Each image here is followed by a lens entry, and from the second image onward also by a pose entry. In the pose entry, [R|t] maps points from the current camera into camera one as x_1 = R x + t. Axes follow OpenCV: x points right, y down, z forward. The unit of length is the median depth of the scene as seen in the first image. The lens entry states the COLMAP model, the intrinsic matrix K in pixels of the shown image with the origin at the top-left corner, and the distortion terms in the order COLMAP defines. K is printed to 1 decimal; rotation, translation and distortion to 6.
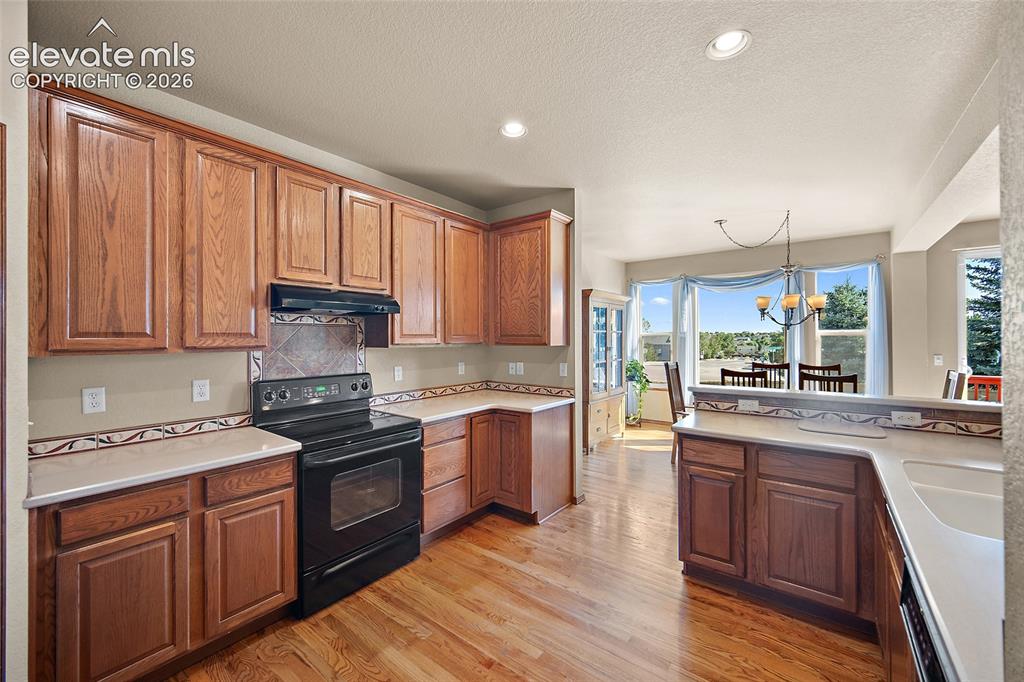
lens RADIAL K [[402.7, 0, 515.0], [0, 402.7, 338.6], [0, 0, 1]] dist [0.000055, 0.000033]
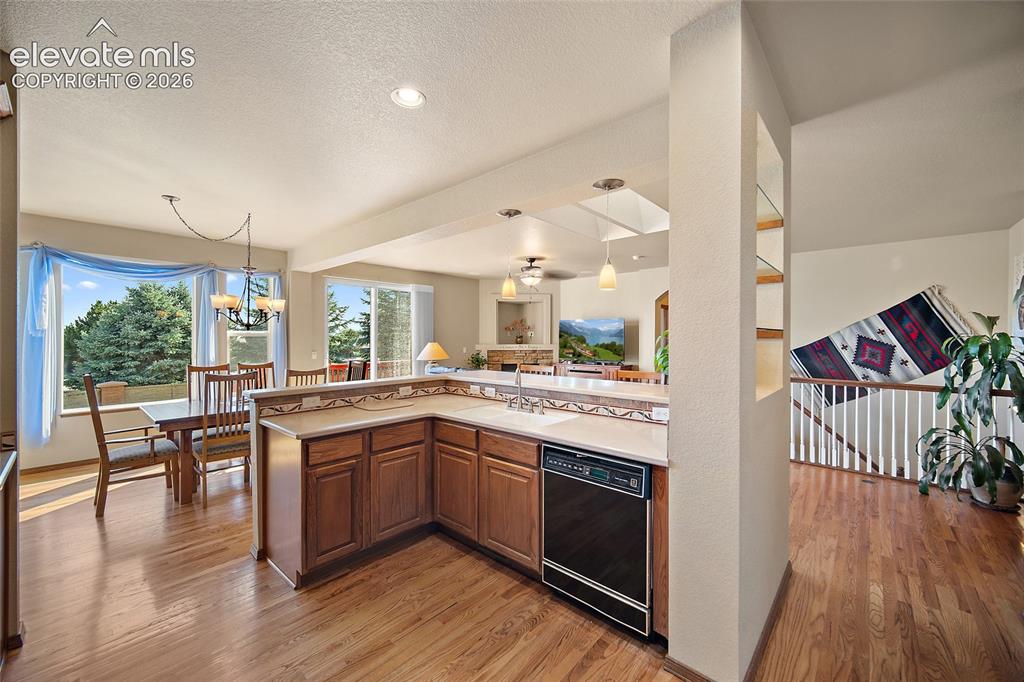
lens RADIAL K [[402.7, 0, 520.0], [0, 402.7, 336.3], [0, 0, 1]] dist [0.000055, 0.000033]
pose [[0.067572, 0.007753, 0.997684, -0.449302], [0.000153, 0.999970, -0.007781, 0.000732], [-0.997714, 0.000678, 0.067569, 0.387364]]
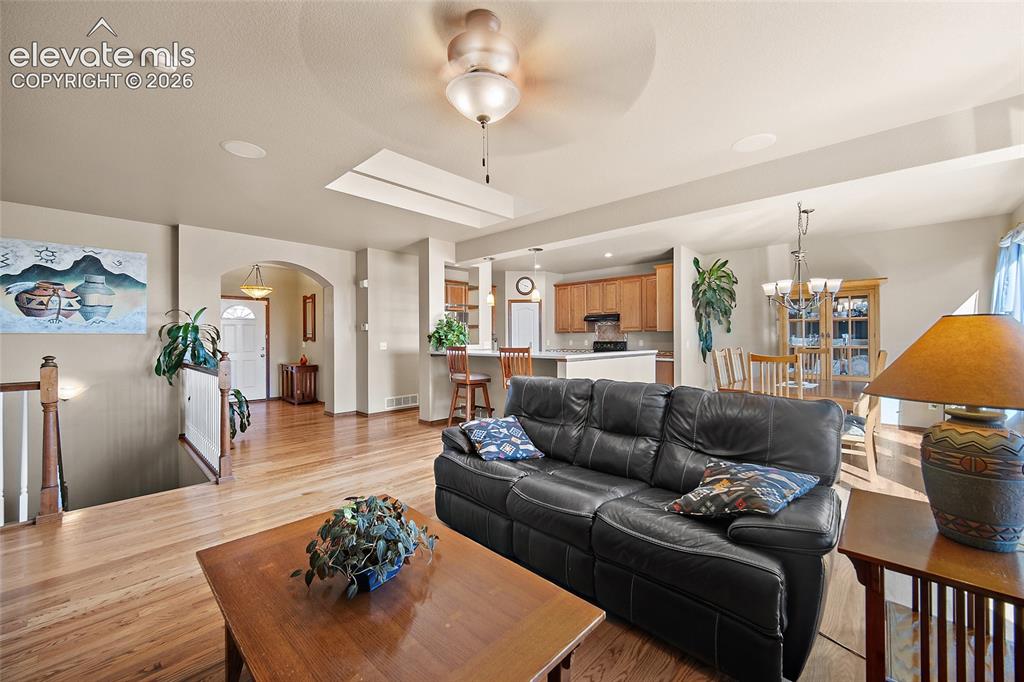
lens RADIAL K [[402.7, 0, 521.9], [0, 402.7, 338.0], [0, 0, 1]] dist [0.000055, 0.000033]
pose [[-0.097953, 0.009603, -0.995145, 2.741714], [0.003212, 0.999951, 0.009333, 0.039395], [0.995186, -0.002282, -0.097979, 0.612171]]
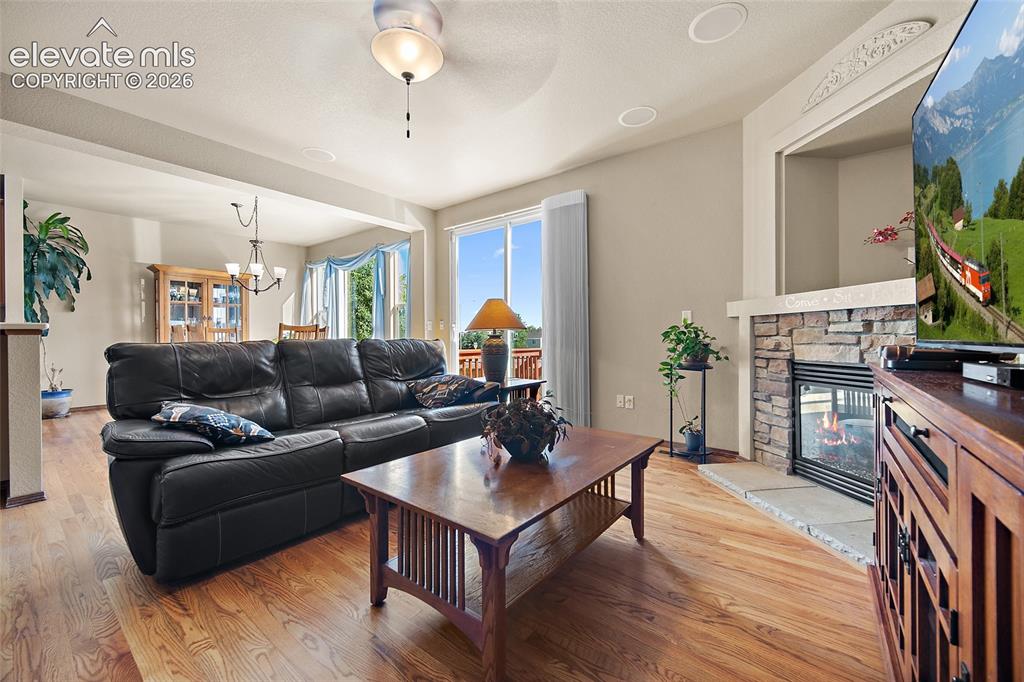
lens RADIAL K [[402.7, 0, 509.1], [0, 402.7, 337.0], [0, 0, 1]] dist [0.000055, 0.000033]
pose [[0.999742, 0.002318, -0.022580, 2.255846], [-0.002275, 0.999996, 0.001896, 0.148940], [0.022585, -0.001844, 0.999743, -0.263797]]
